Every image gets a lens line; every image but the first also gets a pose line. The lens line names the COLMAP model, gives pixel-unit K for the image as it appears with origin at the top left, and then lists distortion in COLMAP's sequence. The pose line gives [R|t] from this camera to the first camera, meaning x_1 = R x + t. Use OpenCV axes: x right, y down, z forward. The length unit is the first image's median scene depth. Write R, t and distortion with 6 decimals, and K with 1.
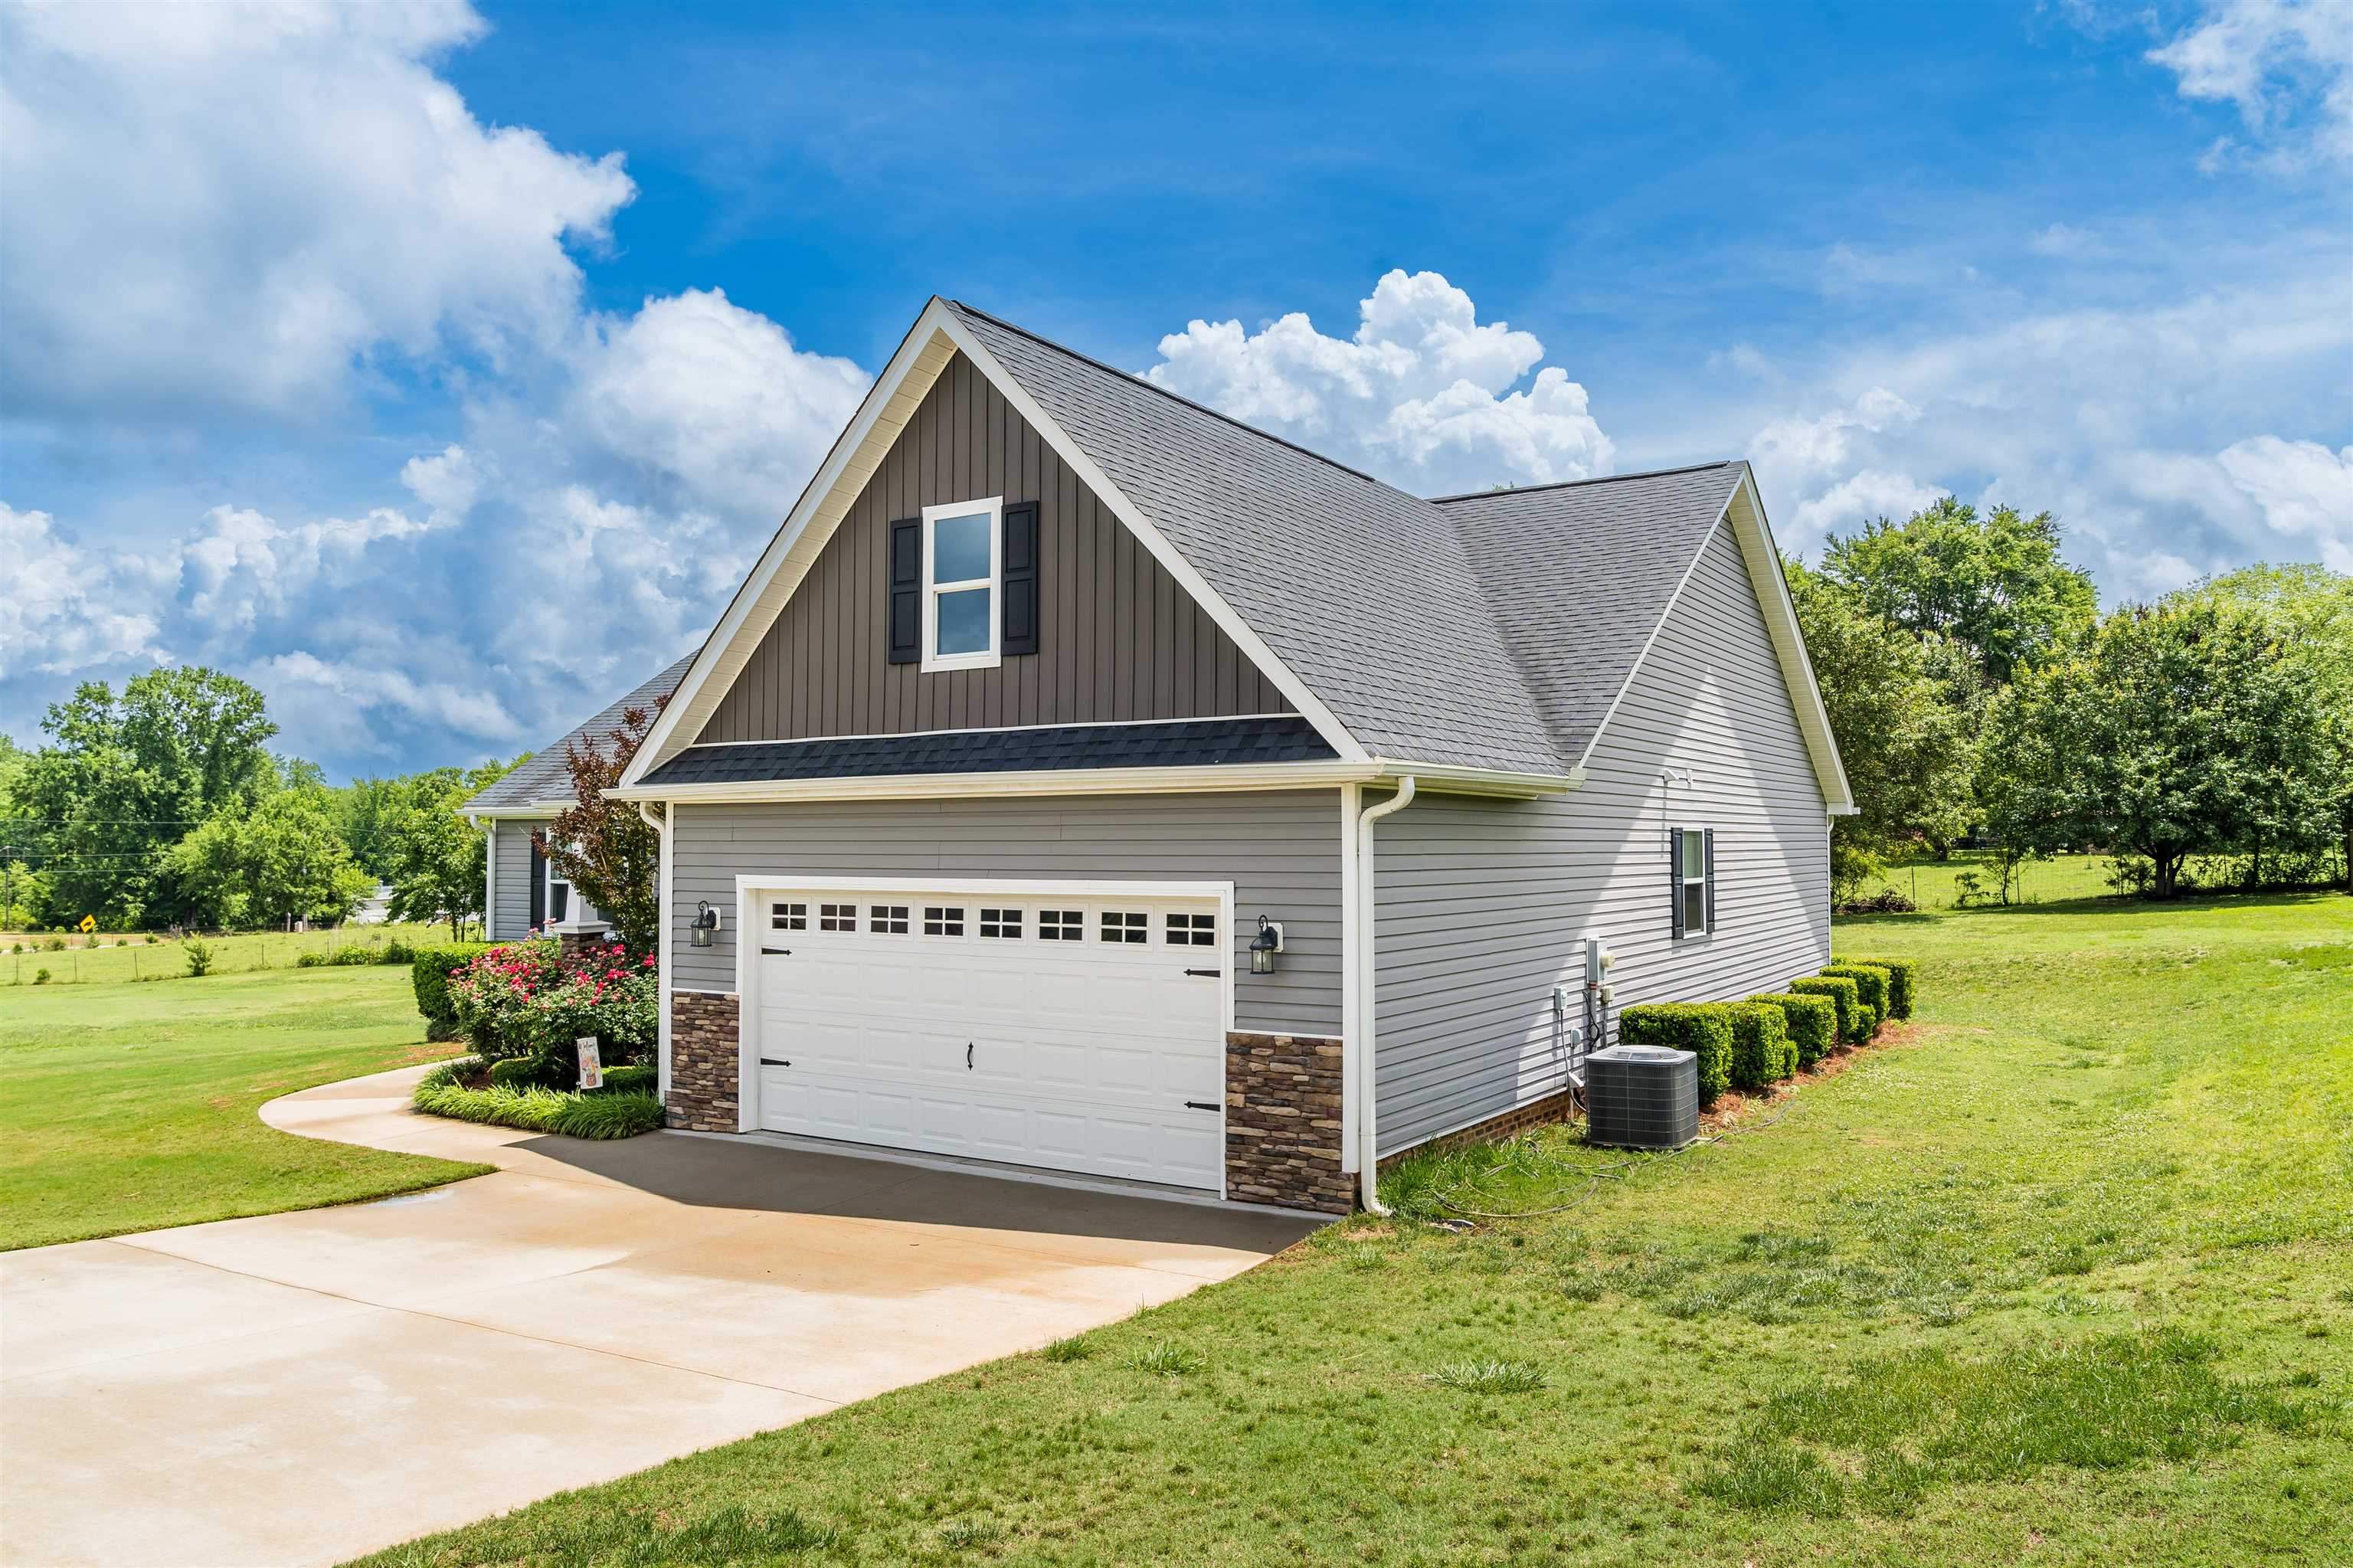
lens RADIAL K [[1630.5, 0, 1176.5], [0, 1630.5, 784.0], [0, 0, 1]] dist [-0.017303, 0.001930]
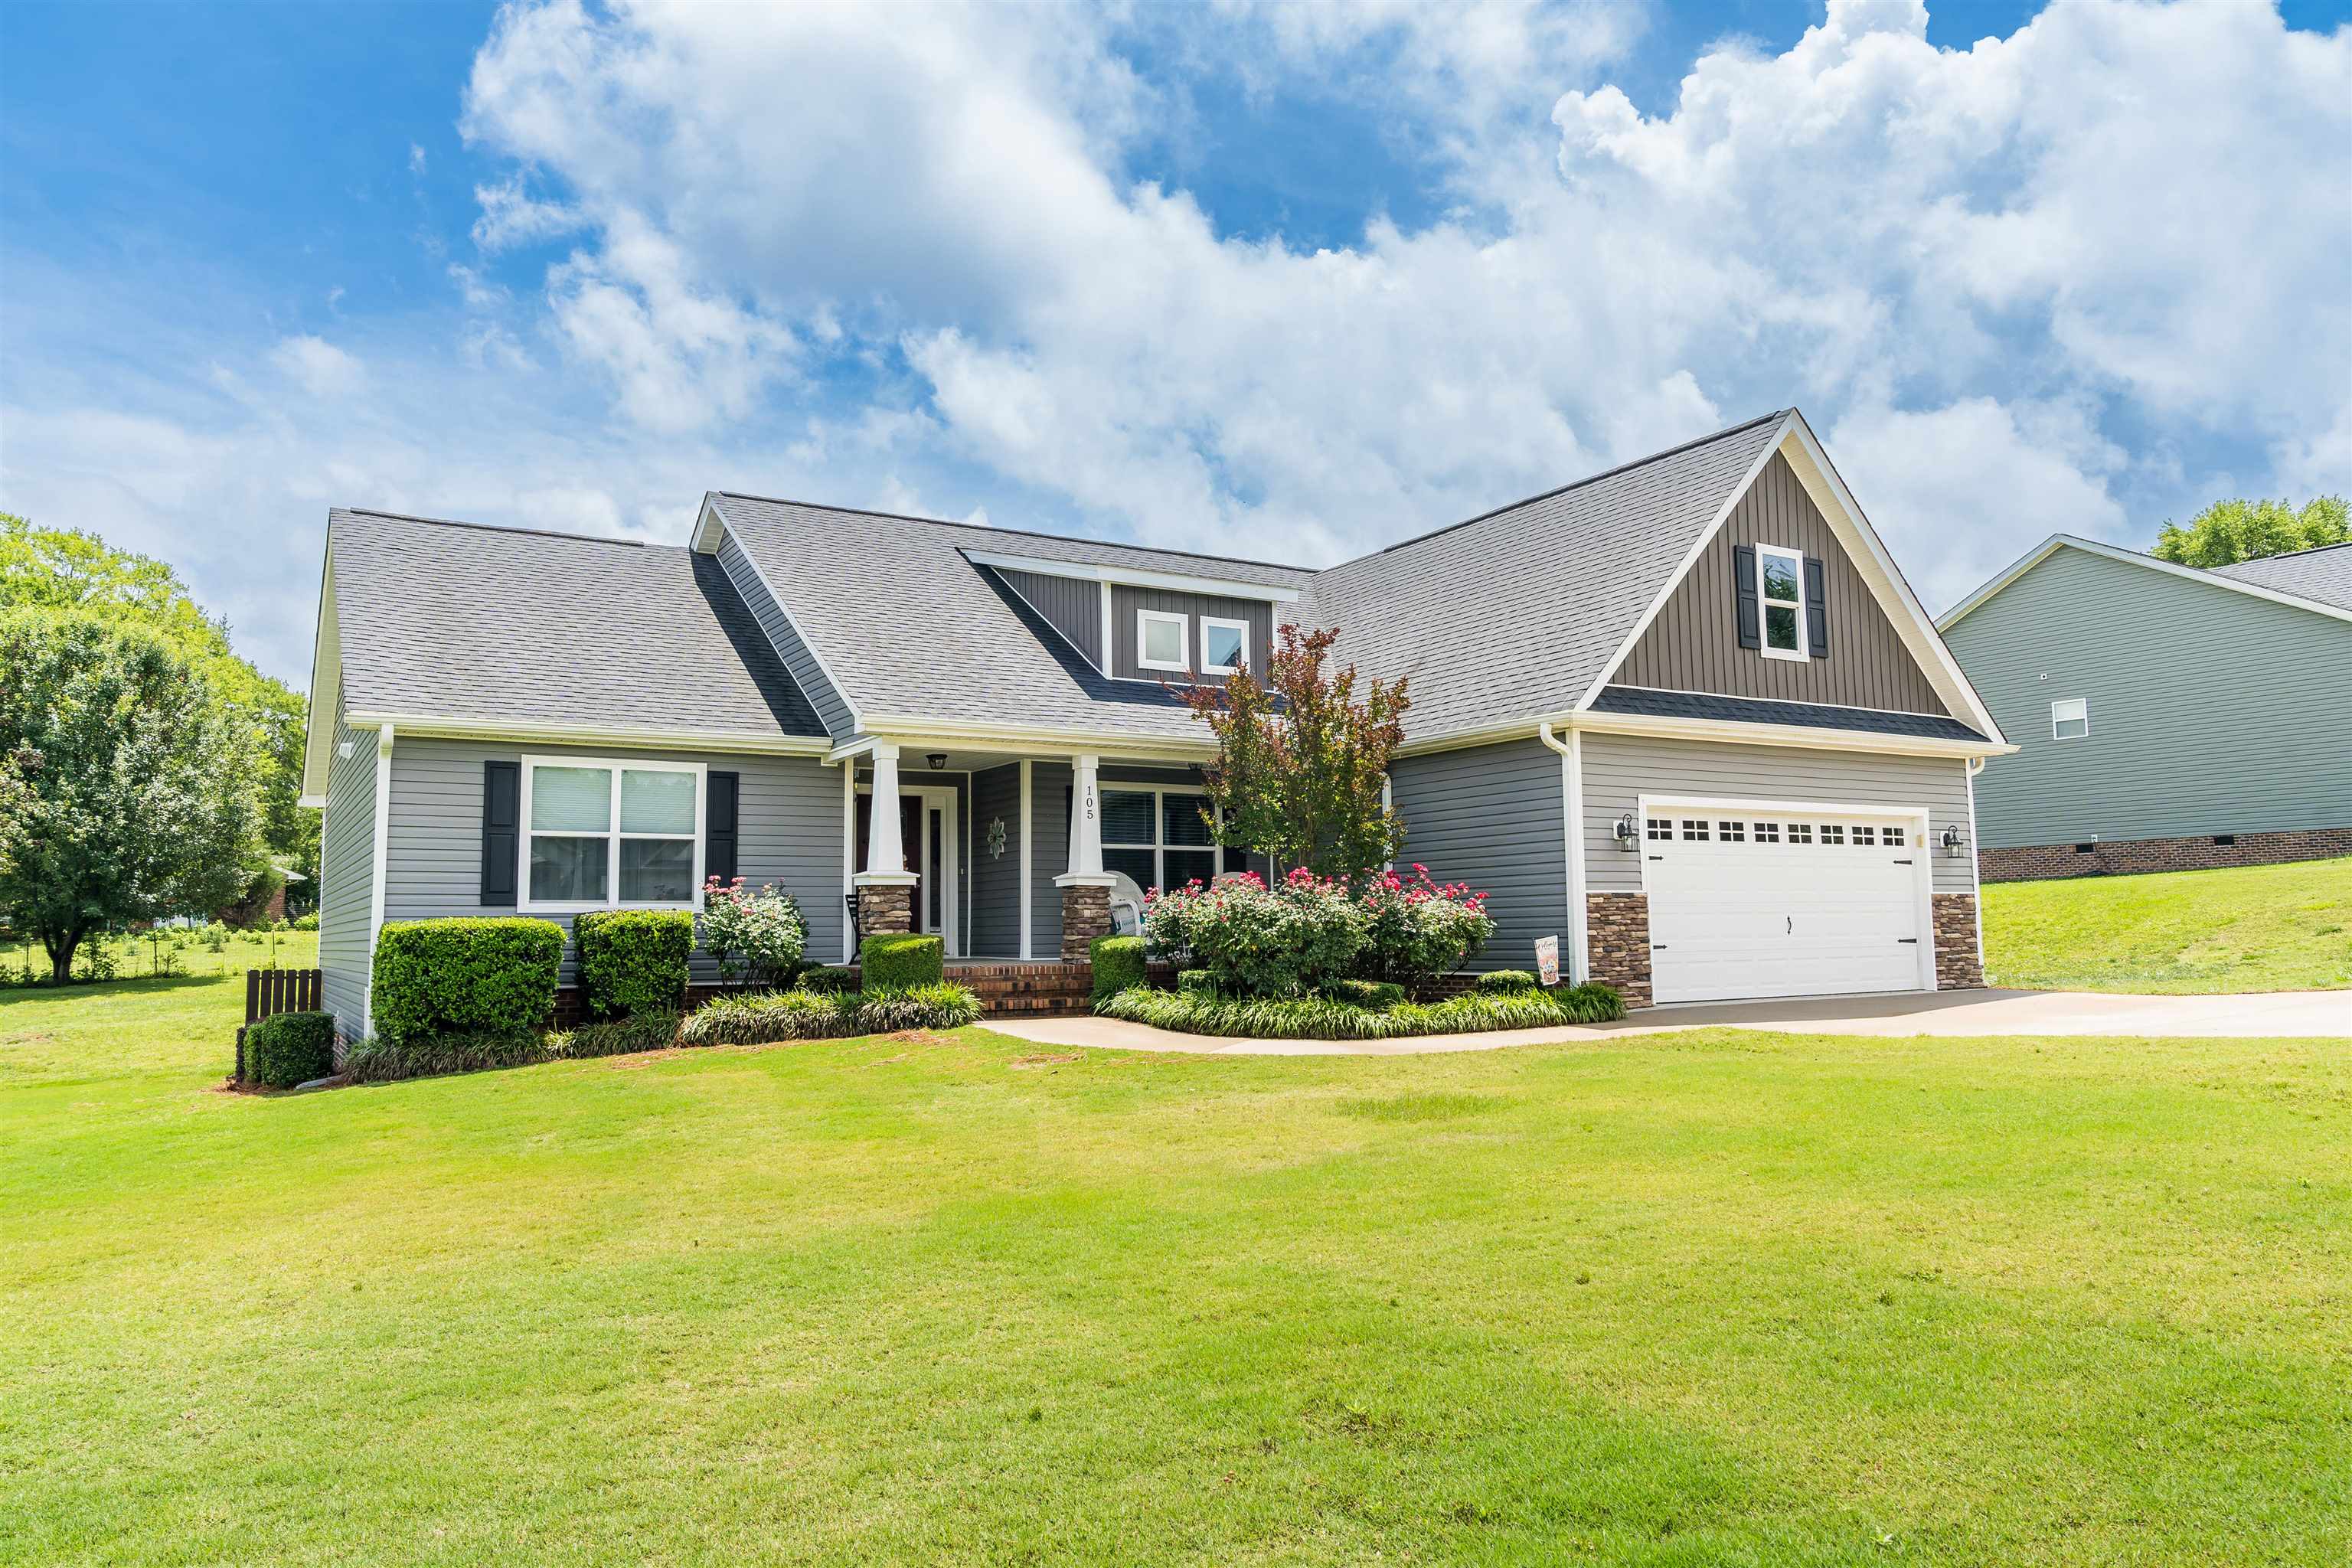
lens RADIAL K [[1588.0, 0, 1176.0], [0, 1588.0, 784.0], [0, 0, 1]] dist [0.001671, -0.040165]
pose [[0.438254, 0.080667, 0.895224, -1.593694], [-0.018439, 0.996562, -0.080771, 0.161622], [-0.898662, 0.018891, 0.438234, 0.848074]]
